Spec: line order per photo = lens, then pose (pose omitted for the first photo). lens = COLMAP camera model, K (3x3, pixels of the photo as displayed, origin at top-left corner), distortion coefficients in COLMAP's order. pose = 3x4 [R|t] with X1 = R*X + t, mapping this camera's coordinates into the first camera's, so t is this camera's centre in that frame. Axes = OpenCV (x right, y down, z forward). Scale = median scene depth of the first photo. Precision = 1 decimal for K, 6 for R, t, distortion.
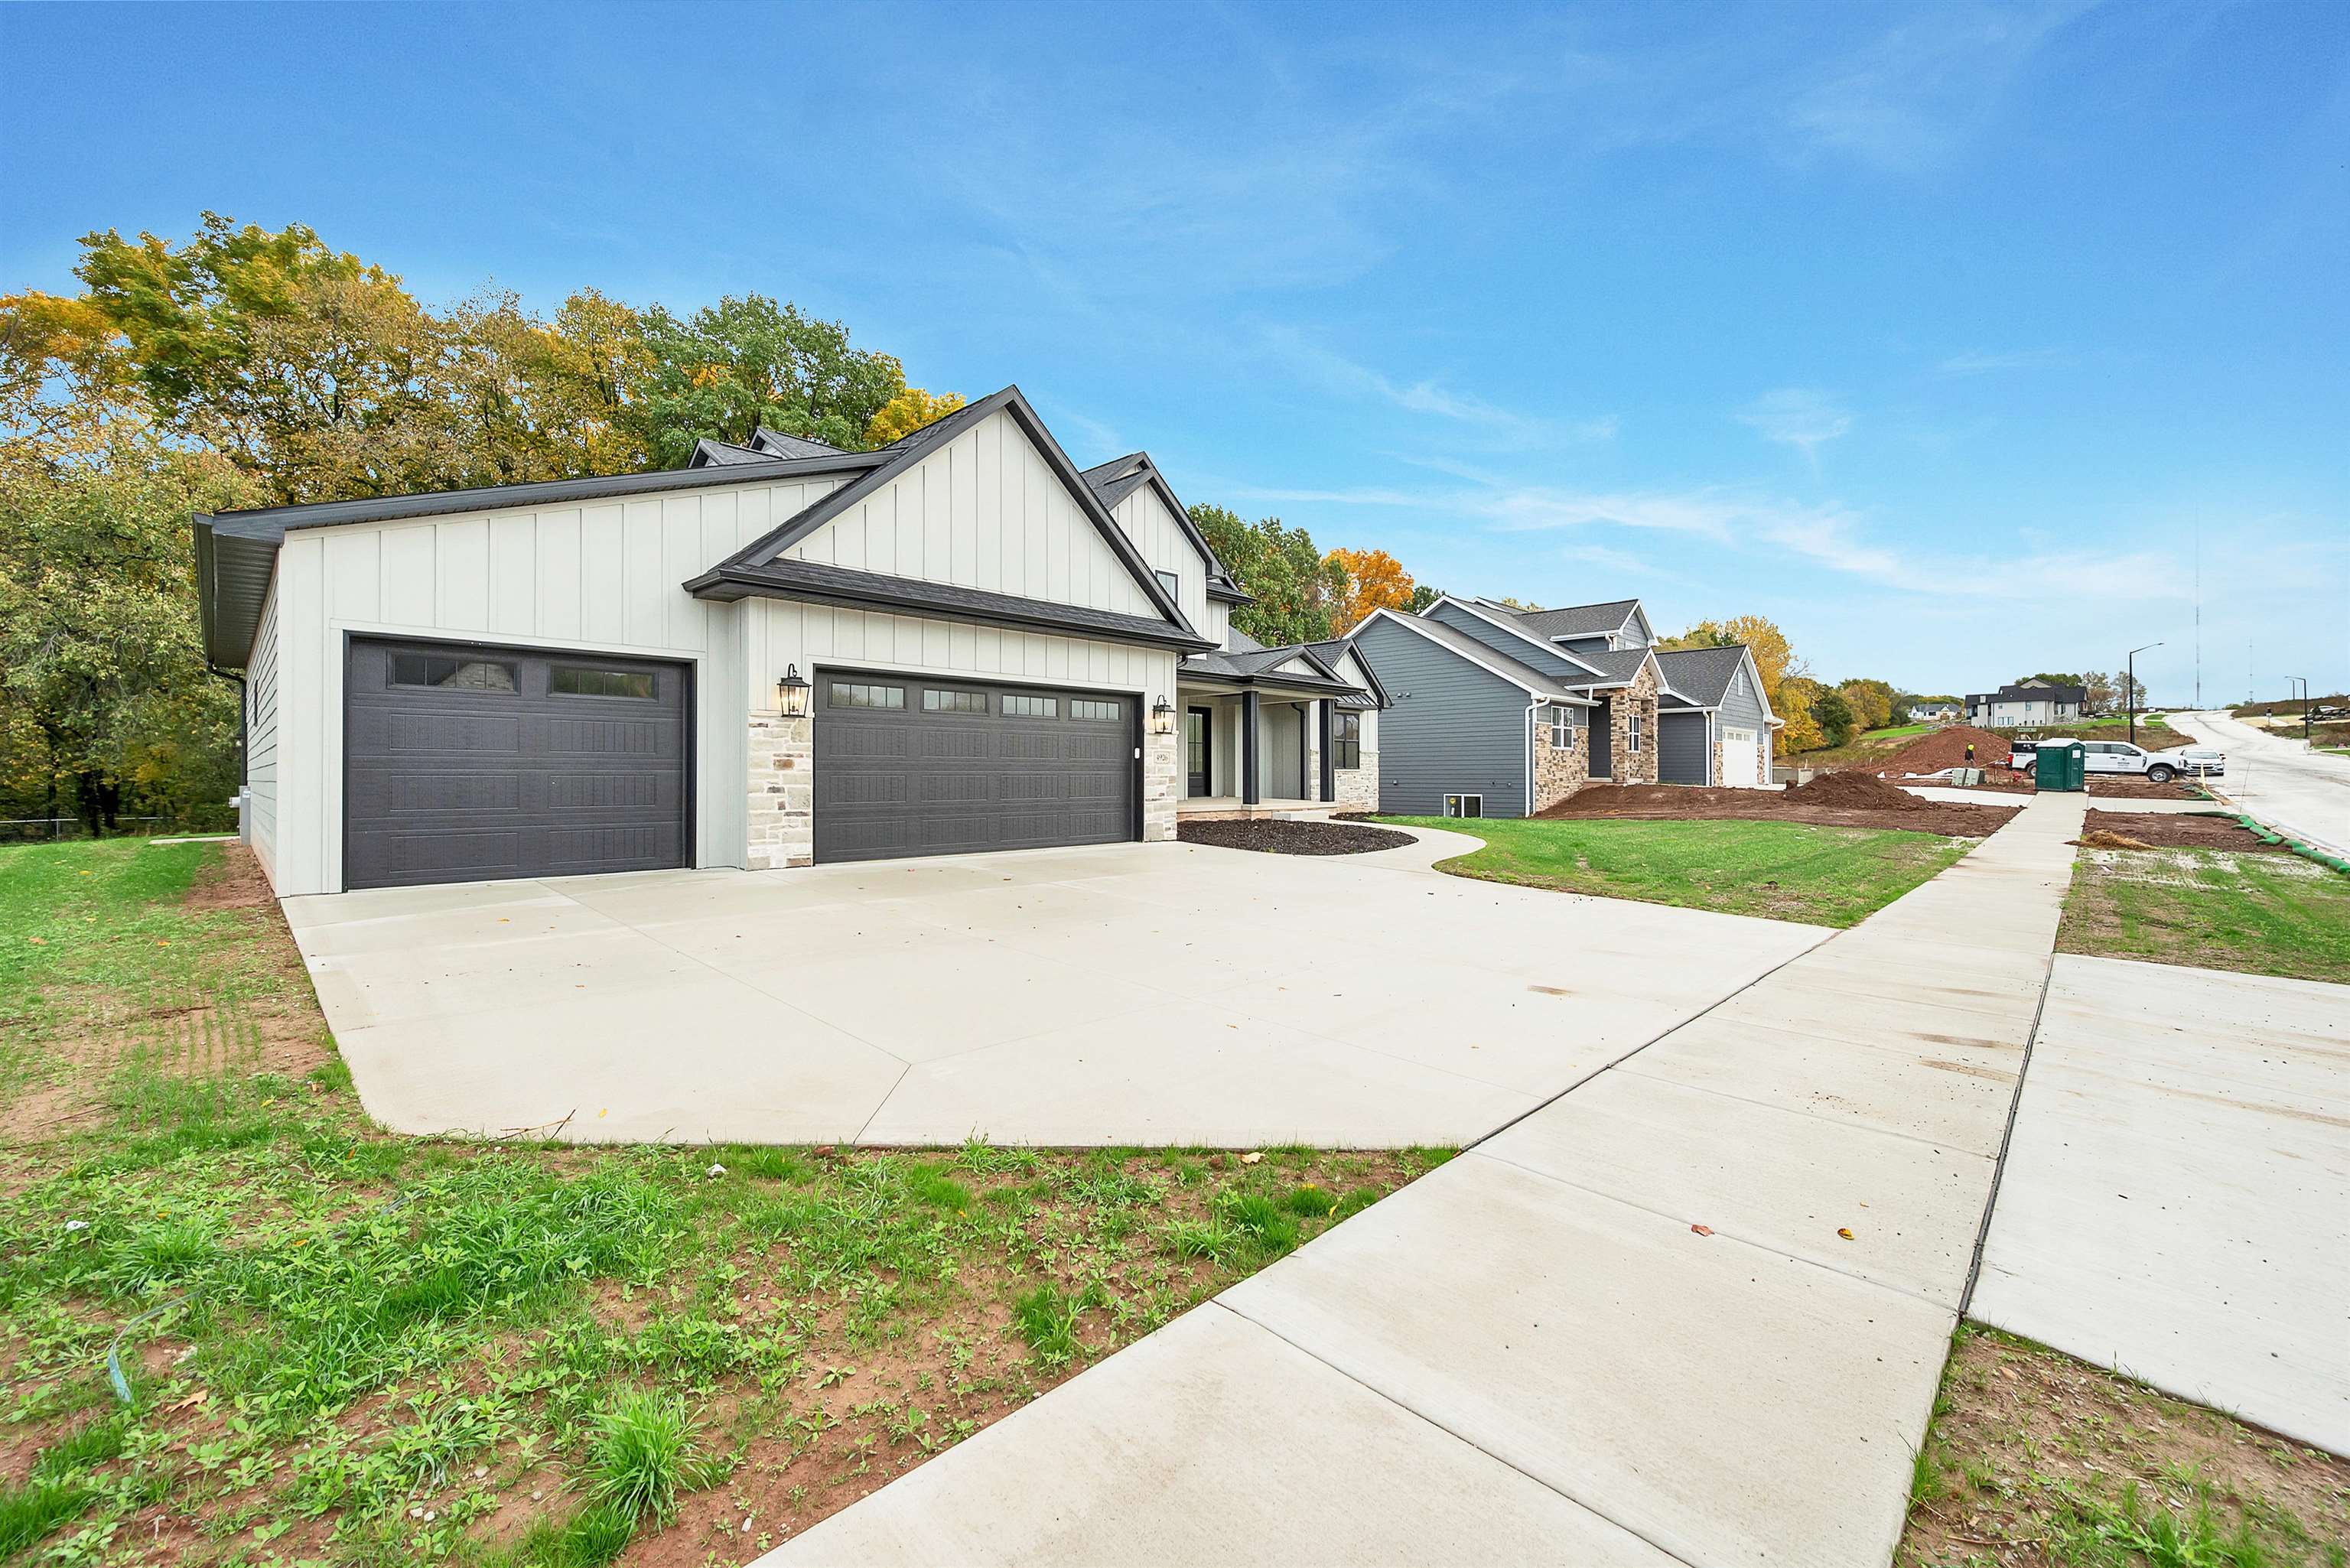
lens RADIAL K [[951.8, 0, 1177.9], [0, 951.8, 776.7], [0, 0, 1]] dist [-0.001656, -0.000413]
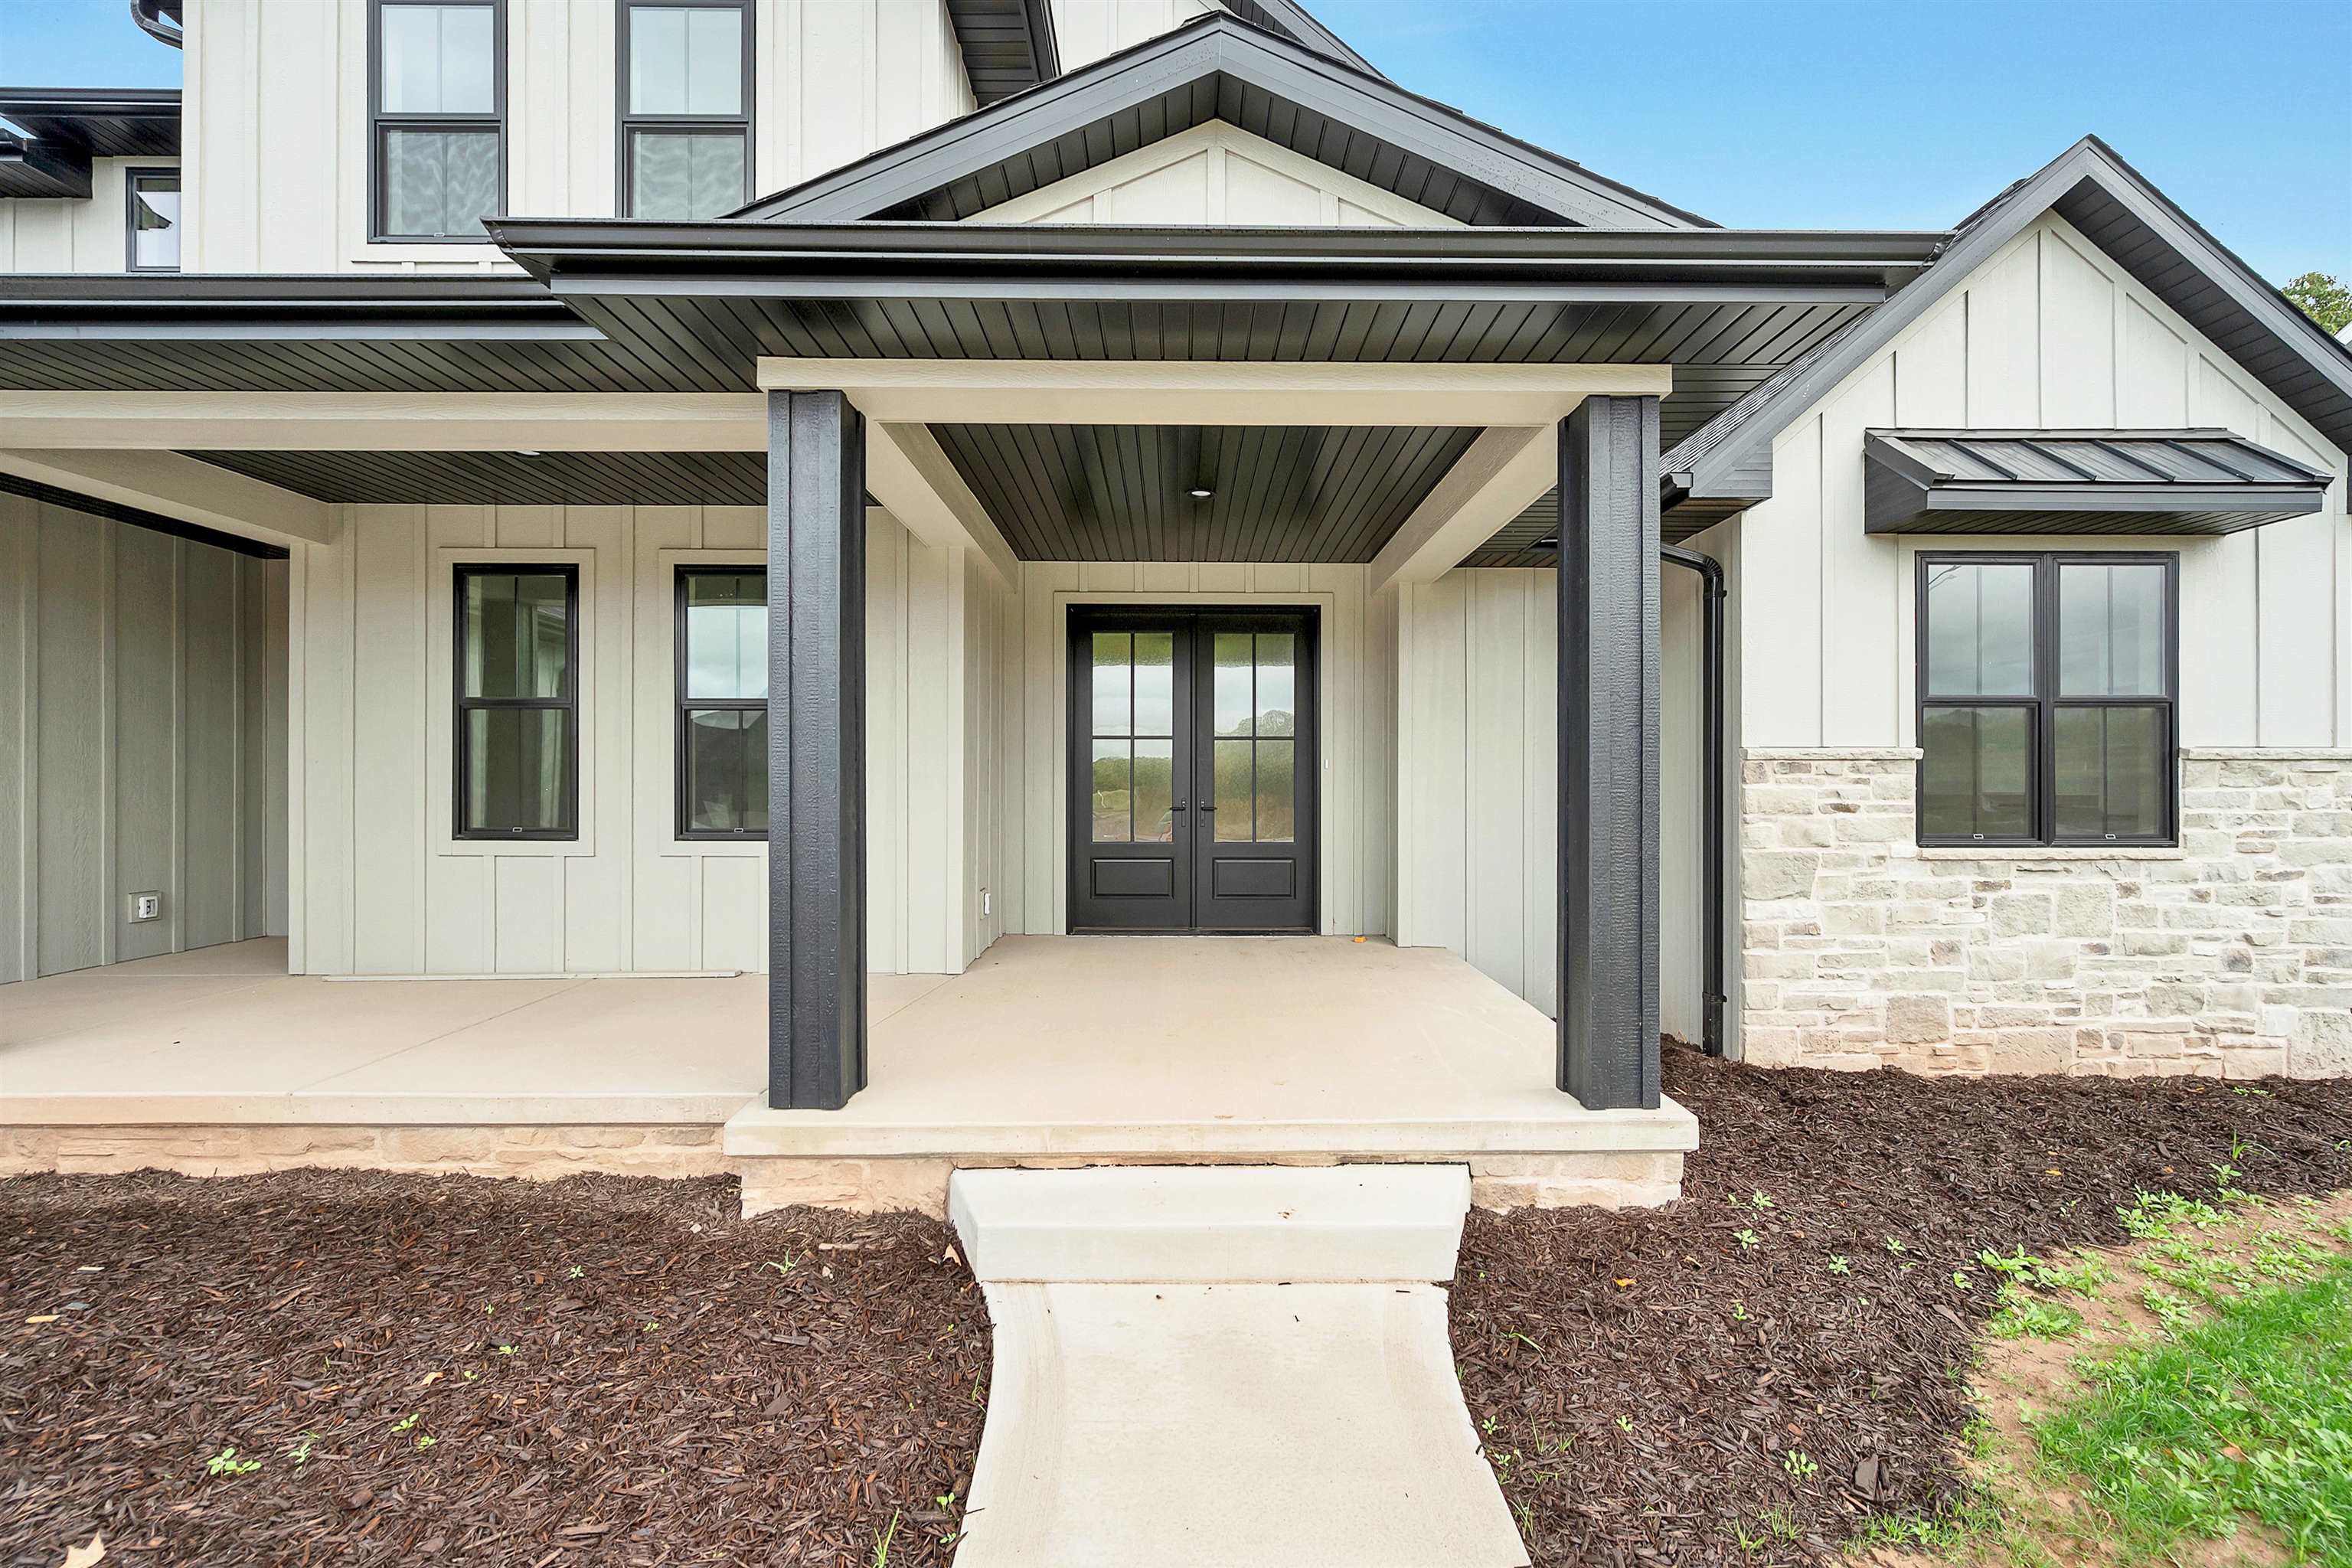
lens RADIAL K [[942.2, 0, 1176.0], [0, 942.2, 784.0], [0, 0, 1]] dist [0.000972, 0.000040]
pose [[0.704963, -0.008708, -0.709190, 0.360980], [-0.001010, 0.999911, -0.013282, -0.034806], [0.709243, 0.010080, 0.704892, 1.431002]]
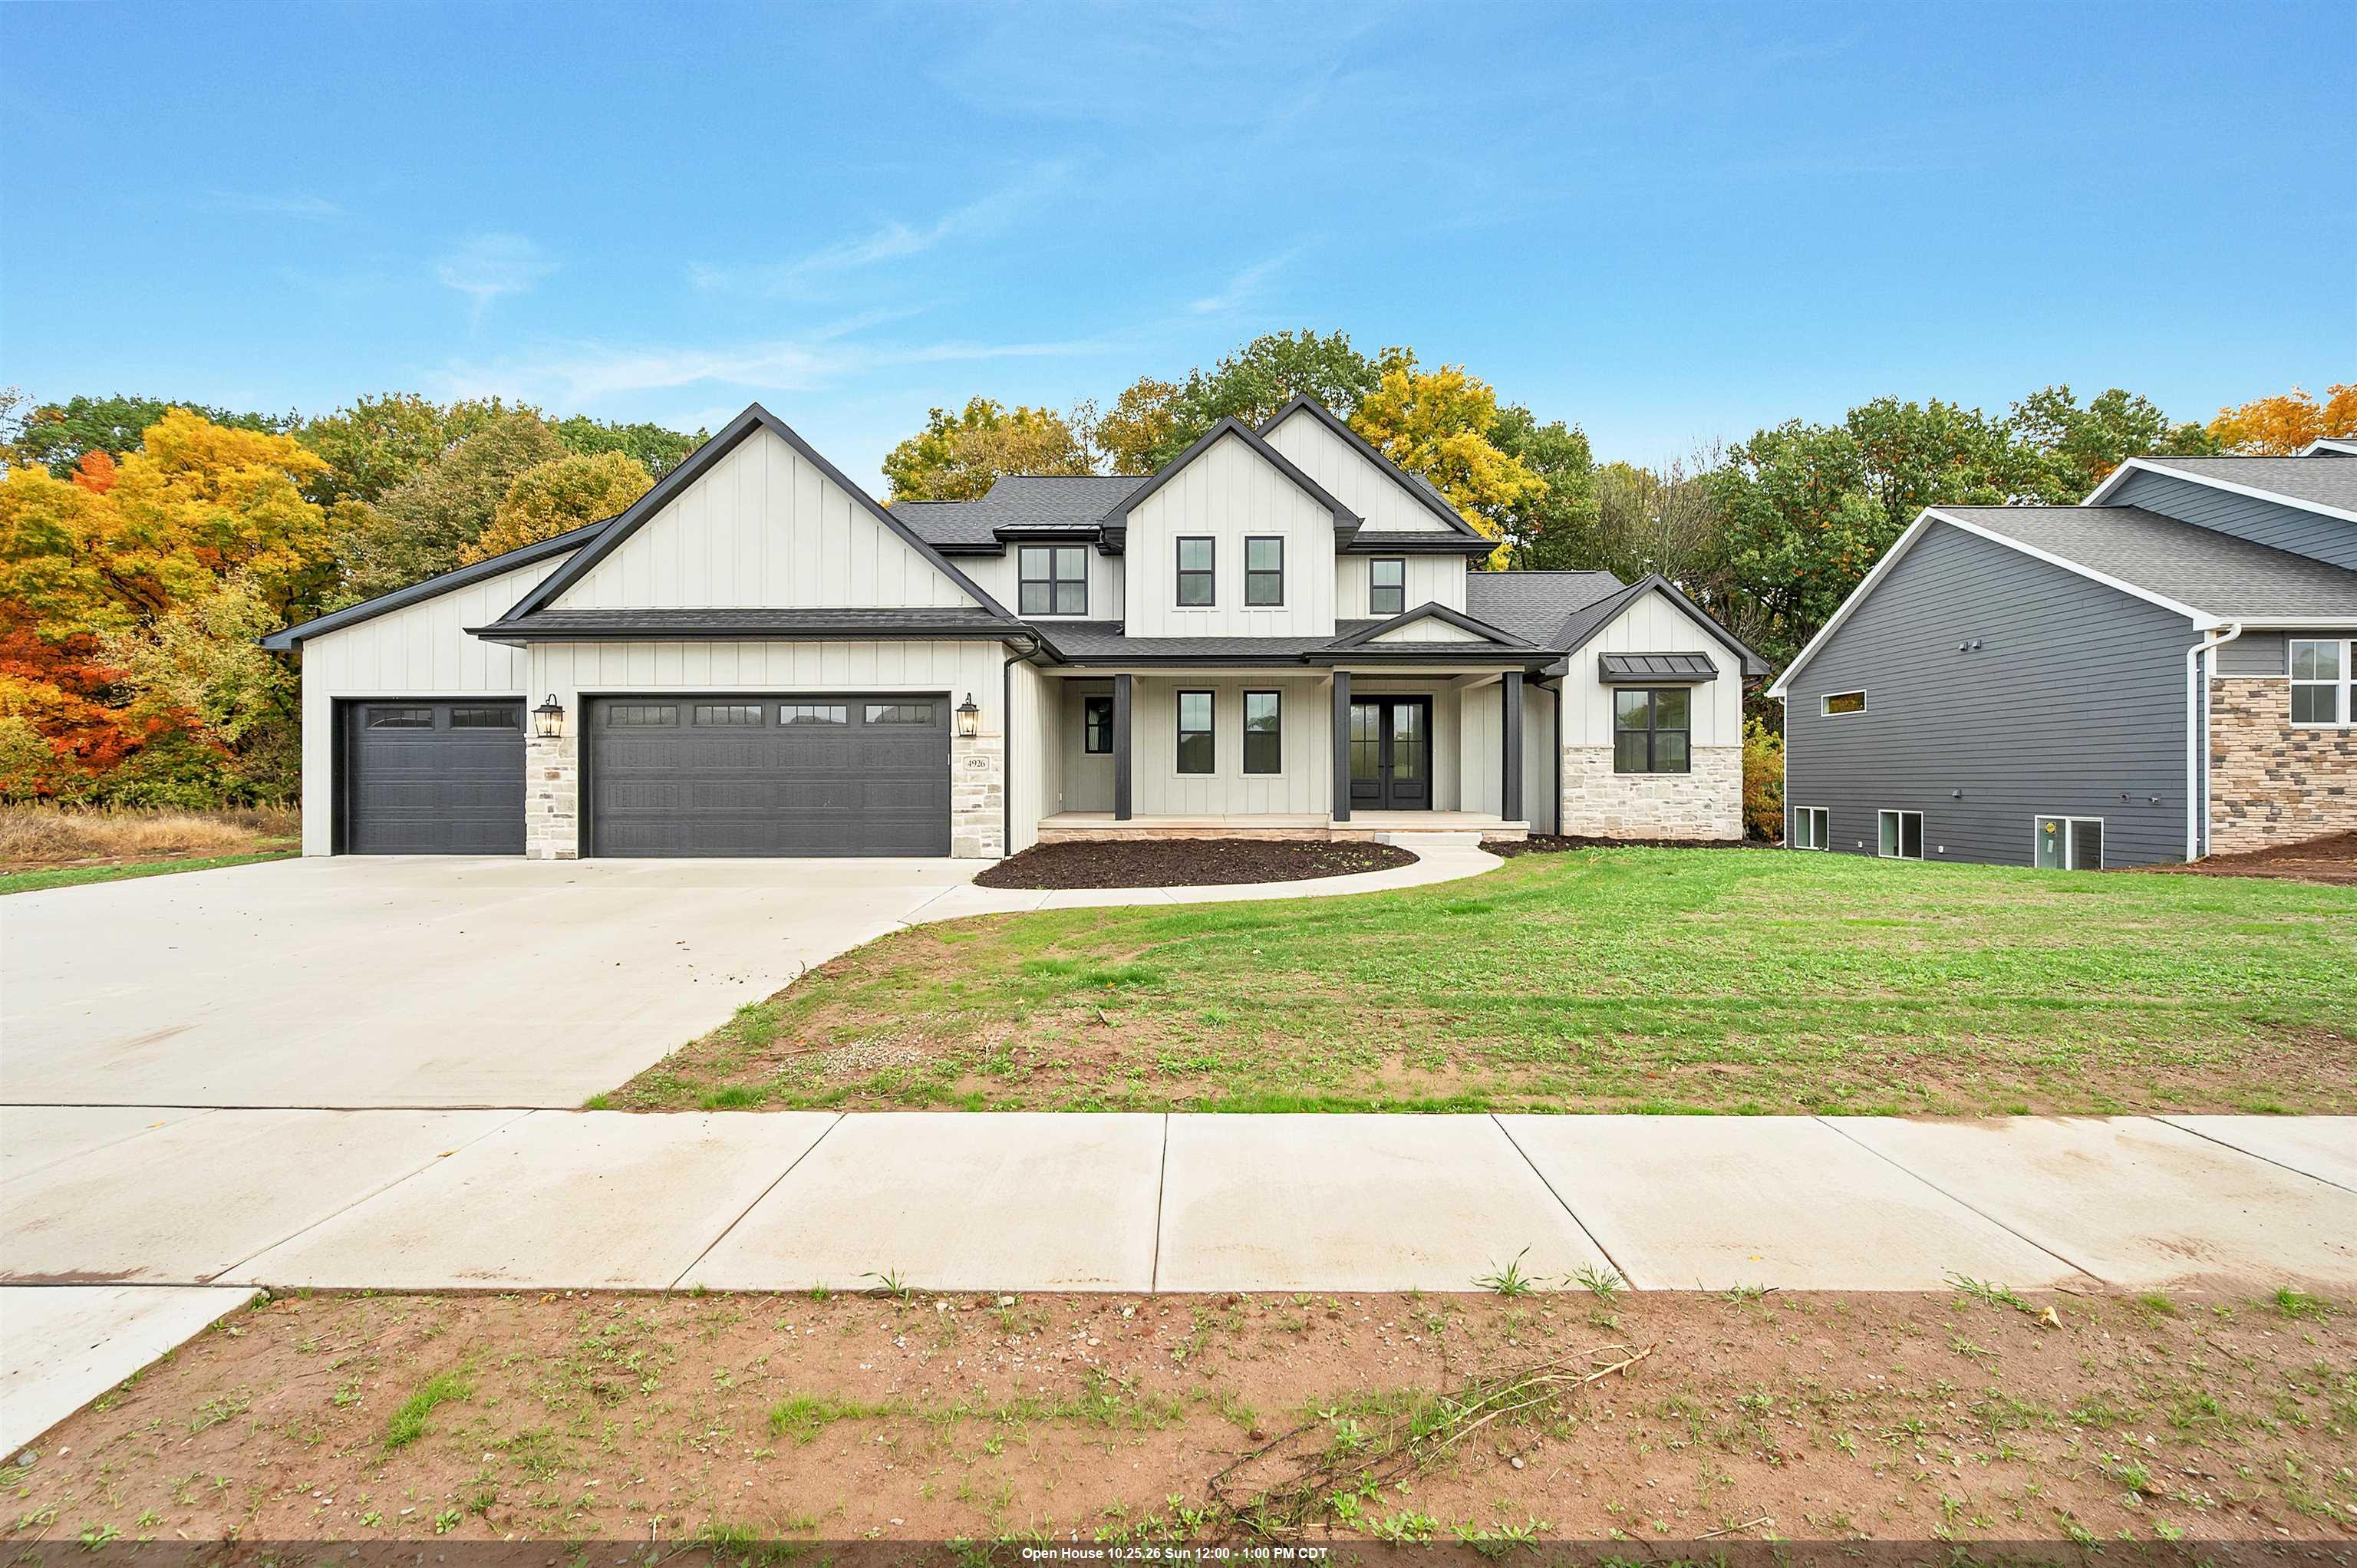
lens RADIAL K [[954.6, 0, 1181.4], [0, 954.6, 776.7], [0, 0, 1]] dist [-0.001656, -0.000413]
pose [[0.686548, -0.007552, -0.727045, 0.836694], [0.000961, 0.999955, -0.009480, 0.000655], [0.727084, 0.005810, 0.686524, 0.591654]]
